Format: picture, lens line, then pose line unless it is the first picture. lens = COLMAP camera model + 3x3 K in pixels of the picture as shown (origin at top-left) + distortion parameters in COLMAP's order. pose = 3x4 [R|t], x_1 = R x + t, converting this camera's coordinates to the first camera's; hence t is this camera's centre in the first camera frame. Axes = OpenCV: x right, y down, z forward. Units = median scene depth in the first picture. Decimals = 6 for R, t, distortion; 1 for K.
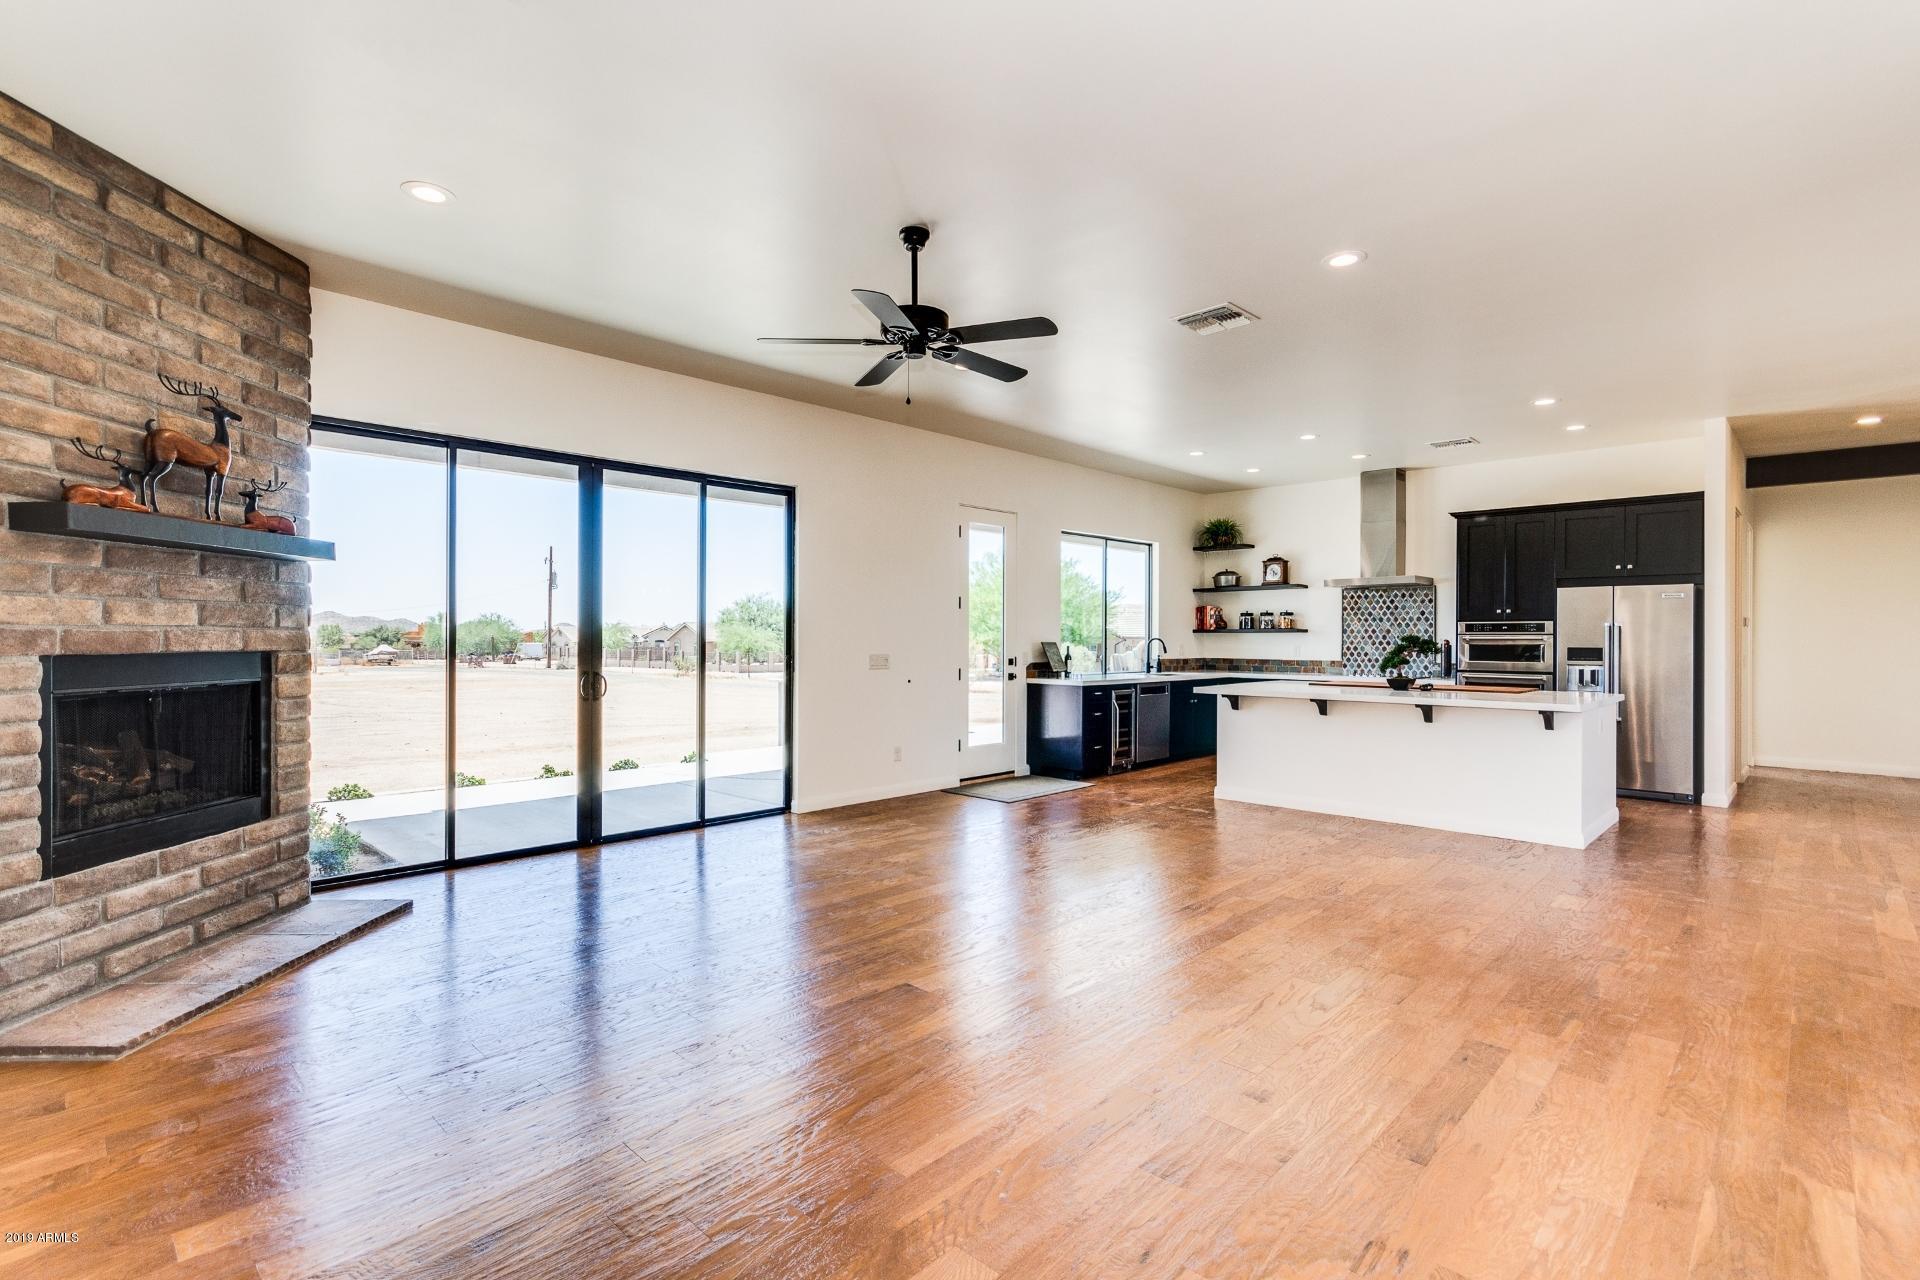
lens RADIAL K [[889.0, 0, 965.2], [0, 889.0, 632.1], [0, 0, 1]] dist [0.014136, 0.000726]
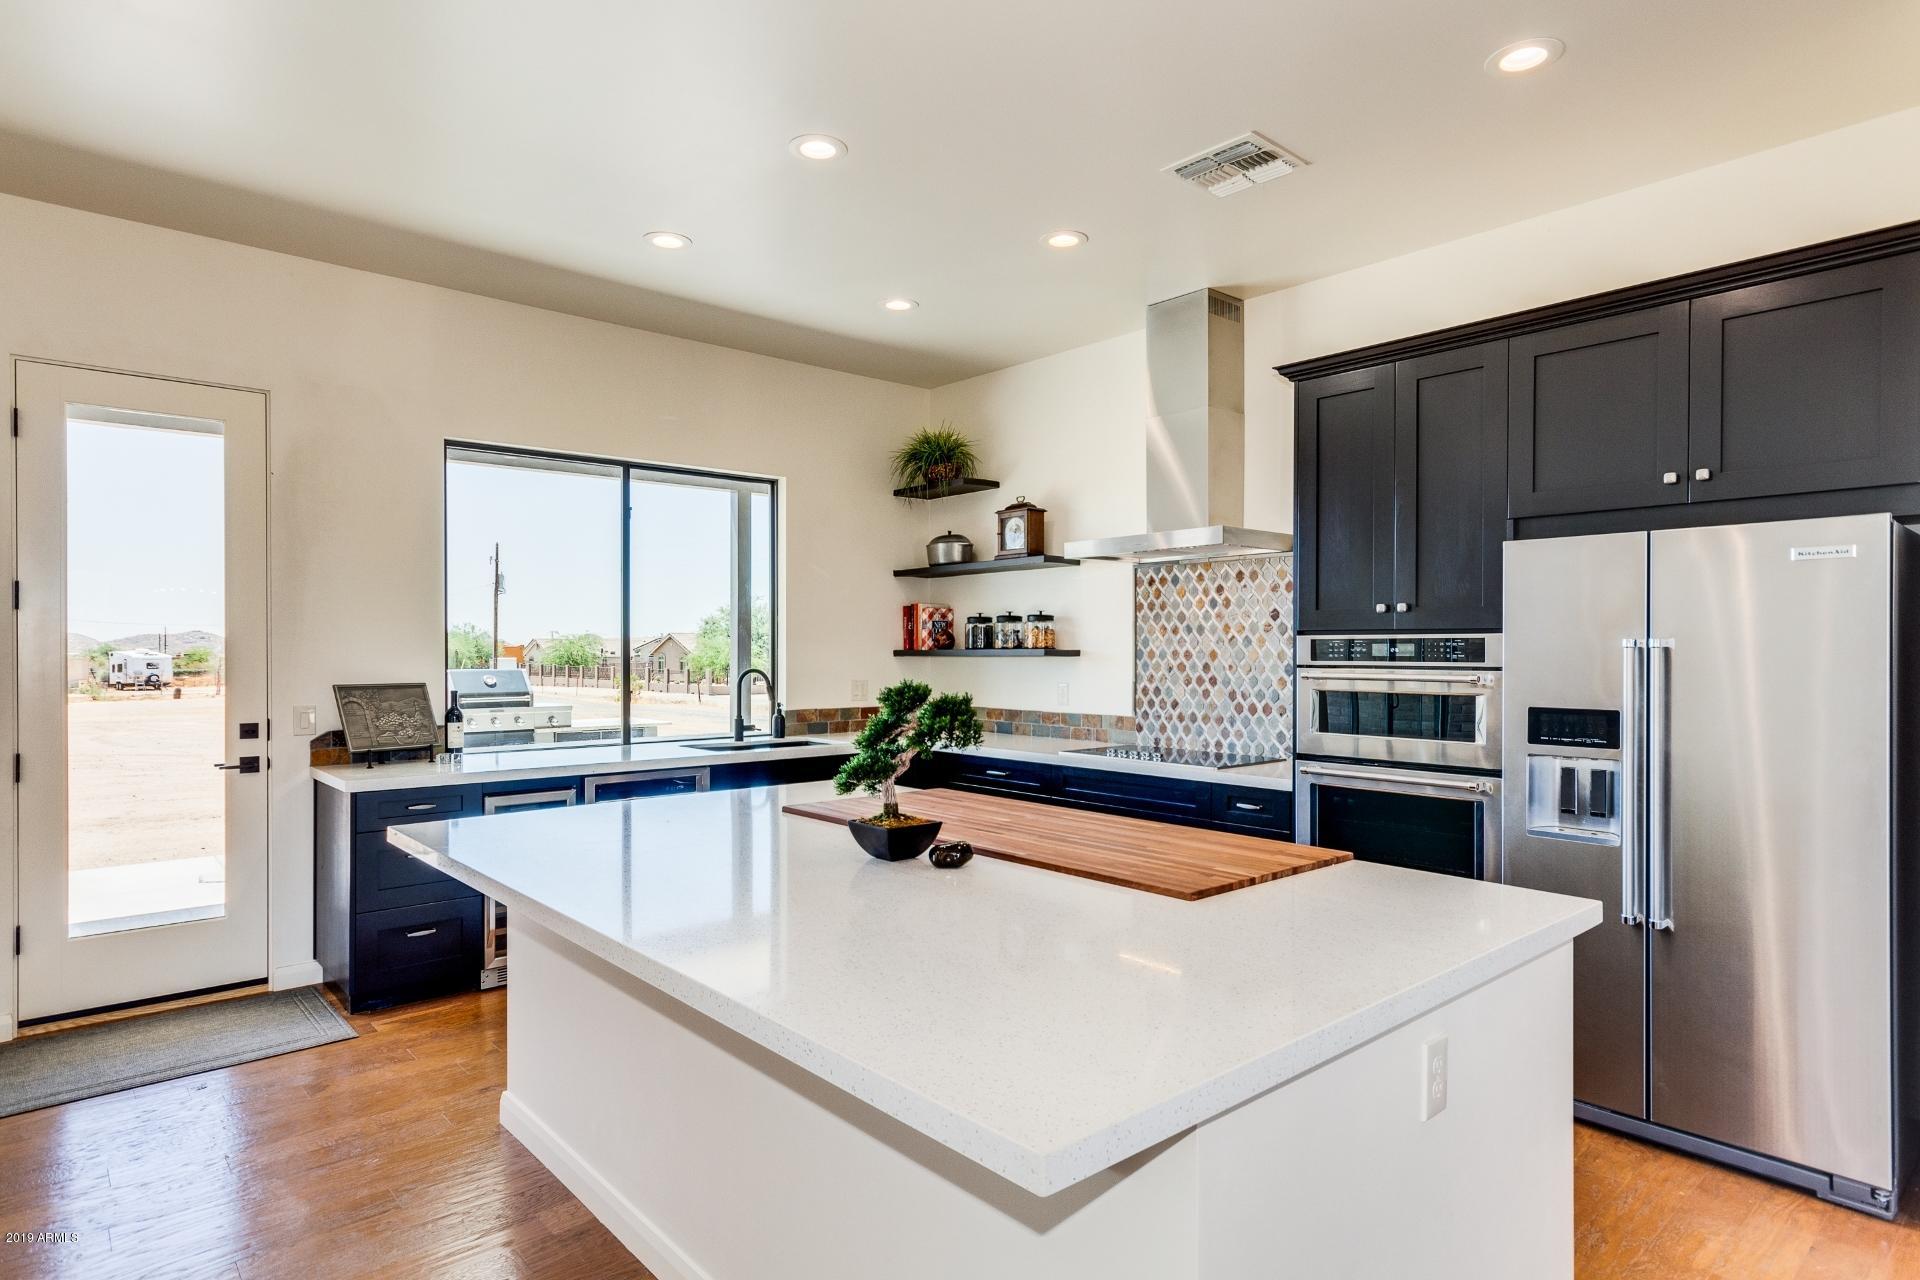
lens RADIAL K [[1046.7, 0, 958.1], [0, 1046.7, 645.9], [0, 0, 1]] dist [0.016306, 0.002070]
pose [[0.996095, -0.003193, -0.088232, 0.379333], [0.003422, 0.999991, 0.002446, -0.007044], [0.088224, -0.002738, 0.996097, 0.439659]]
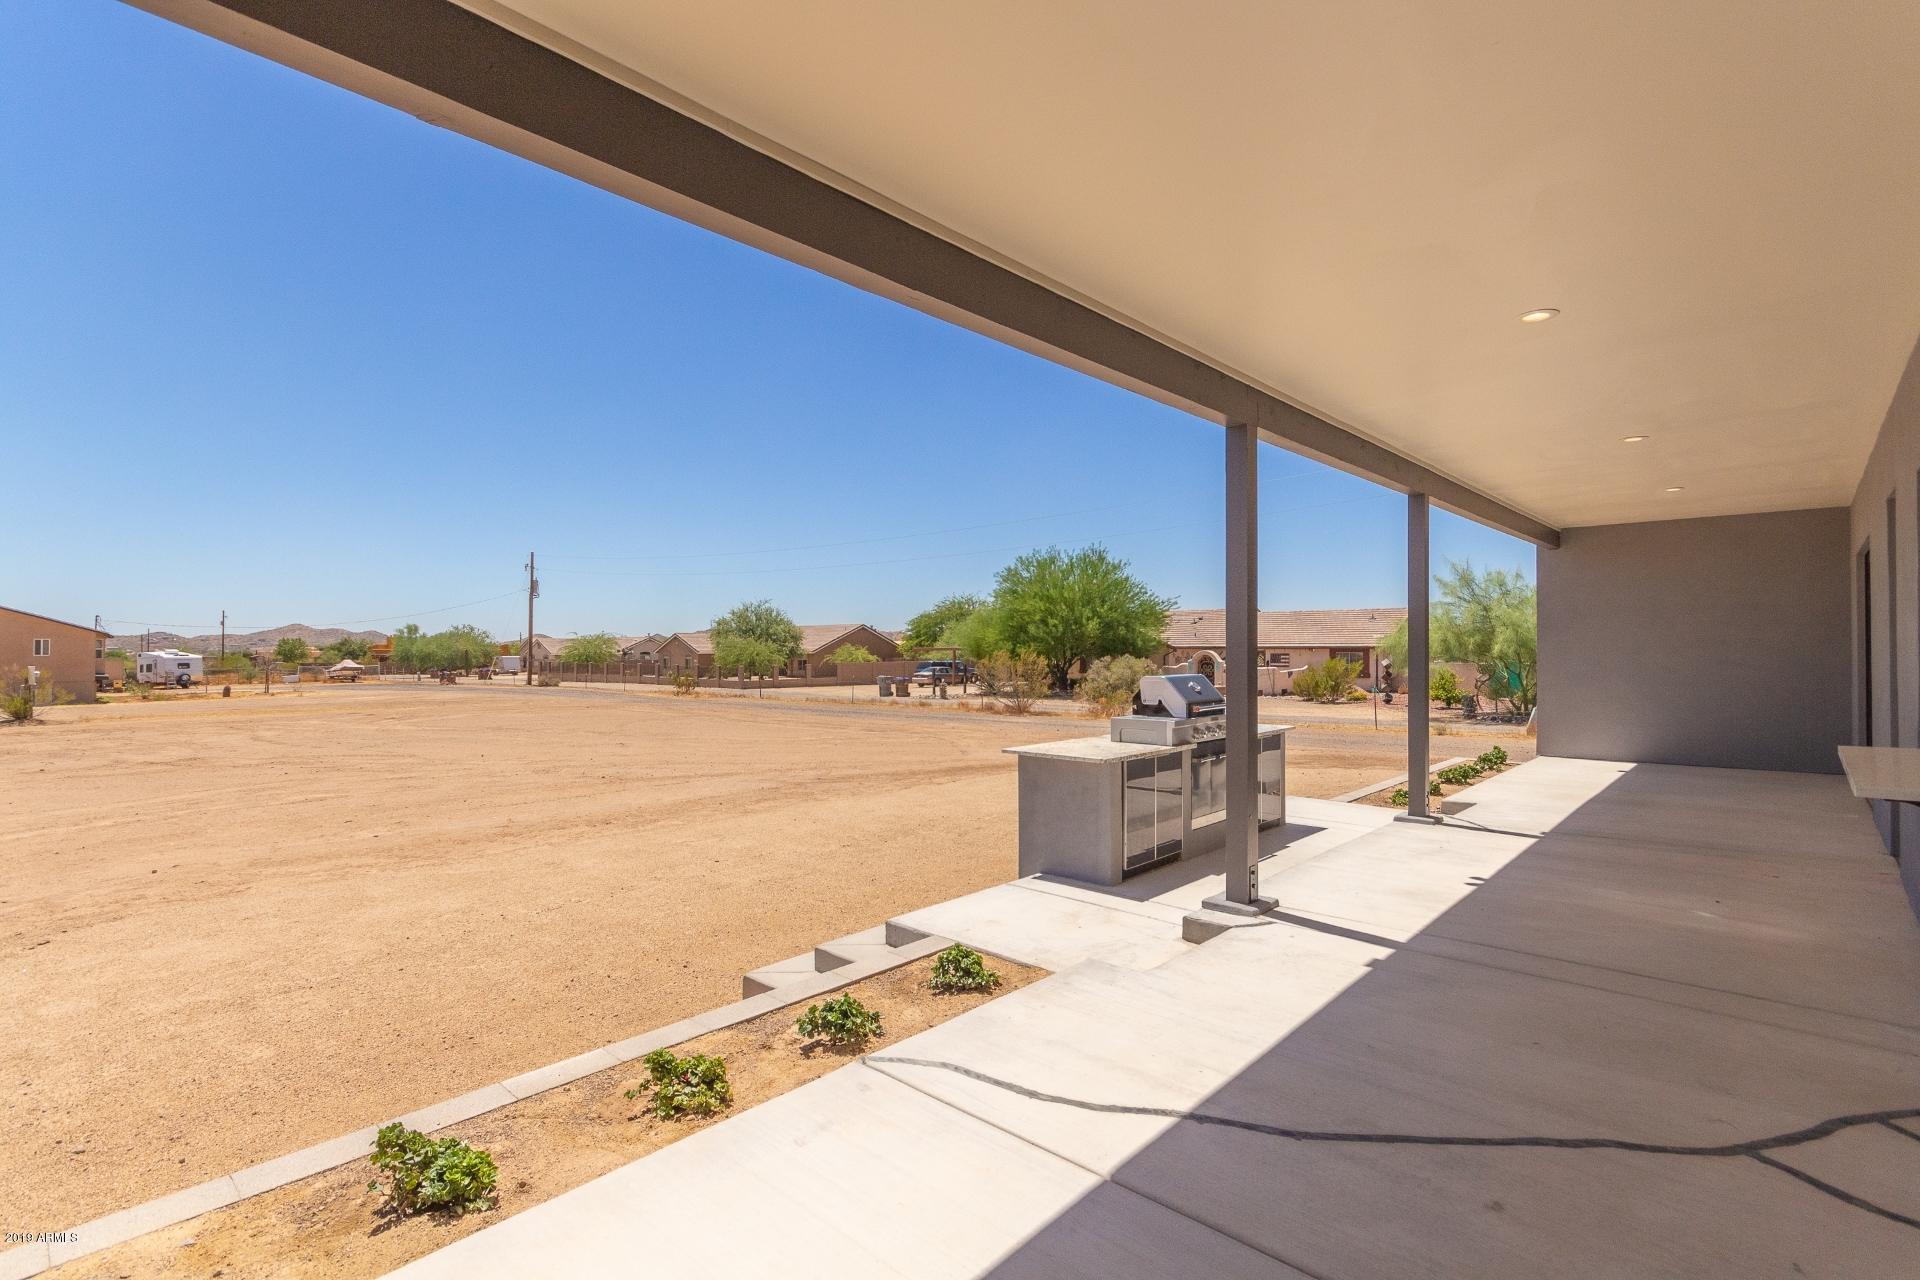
lens RADIAL K [[883.1, 0, 974.1], [0, 883.1, 632.1], [0, 0, 1]] dist [0.002556, -0.000137]
pose [[0.999333, -0.006475, 0.035938, -0.319914], [0.006798, 0.999937, -0.008888, -0.016924], [-0.035879, 0.009126, 0.999314, 0.573196]]
